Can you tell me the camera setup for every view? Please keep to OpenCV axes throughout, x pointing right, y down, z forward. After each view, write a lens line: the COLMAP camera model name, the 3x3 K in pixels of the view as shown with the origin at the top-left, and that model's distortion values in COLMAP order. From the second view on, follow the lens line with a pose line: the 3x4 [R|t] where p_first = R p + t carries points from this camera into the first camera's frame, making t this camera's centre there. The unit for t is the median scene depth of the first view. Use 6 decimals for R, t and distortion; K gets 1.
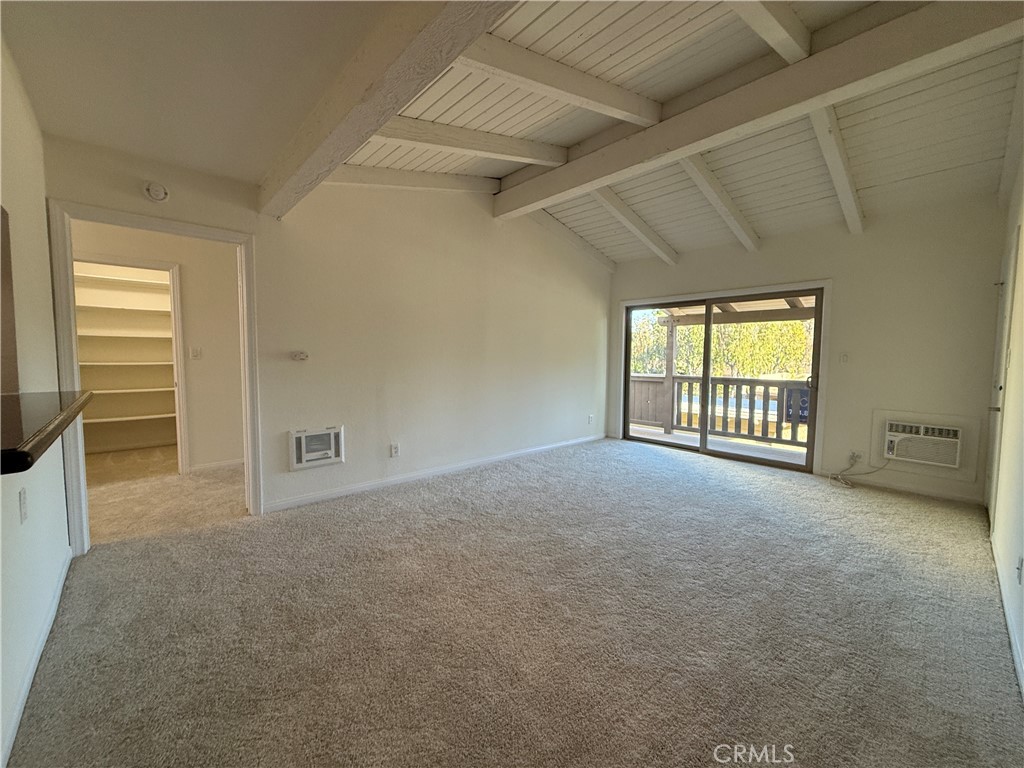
lens RADIAL K [[406.3, 0, 508.9], [0, 406.3, 381.9], [0, 0, 1]] dist [-0.000488, -0.000039]
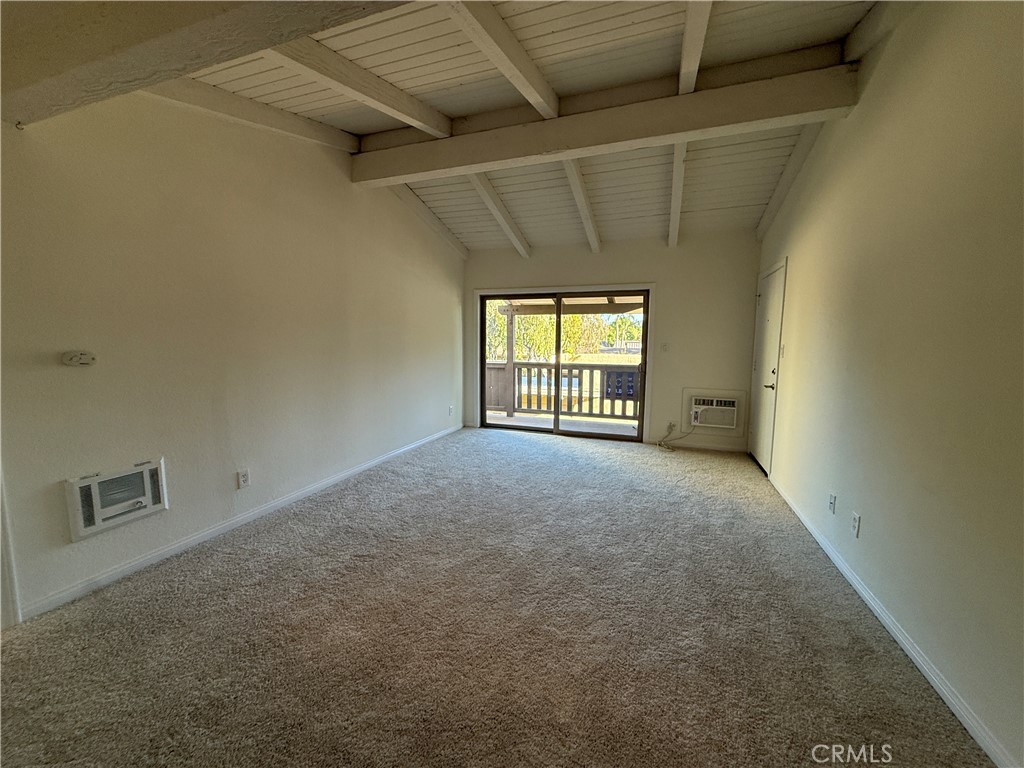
lens RADIAL K [[406.3, 0, 508.9], [0, 406.3, 382.2], [0, 0, 1]] dist [-0.000488, -0.000039]
pose [[0.888519, -0.049472, 0.456164, -0.194031], [0.028897, 0.998230, 0.051976, -0.037192], [-0.457928, -0.033000, 0.888376, 0.126073]]
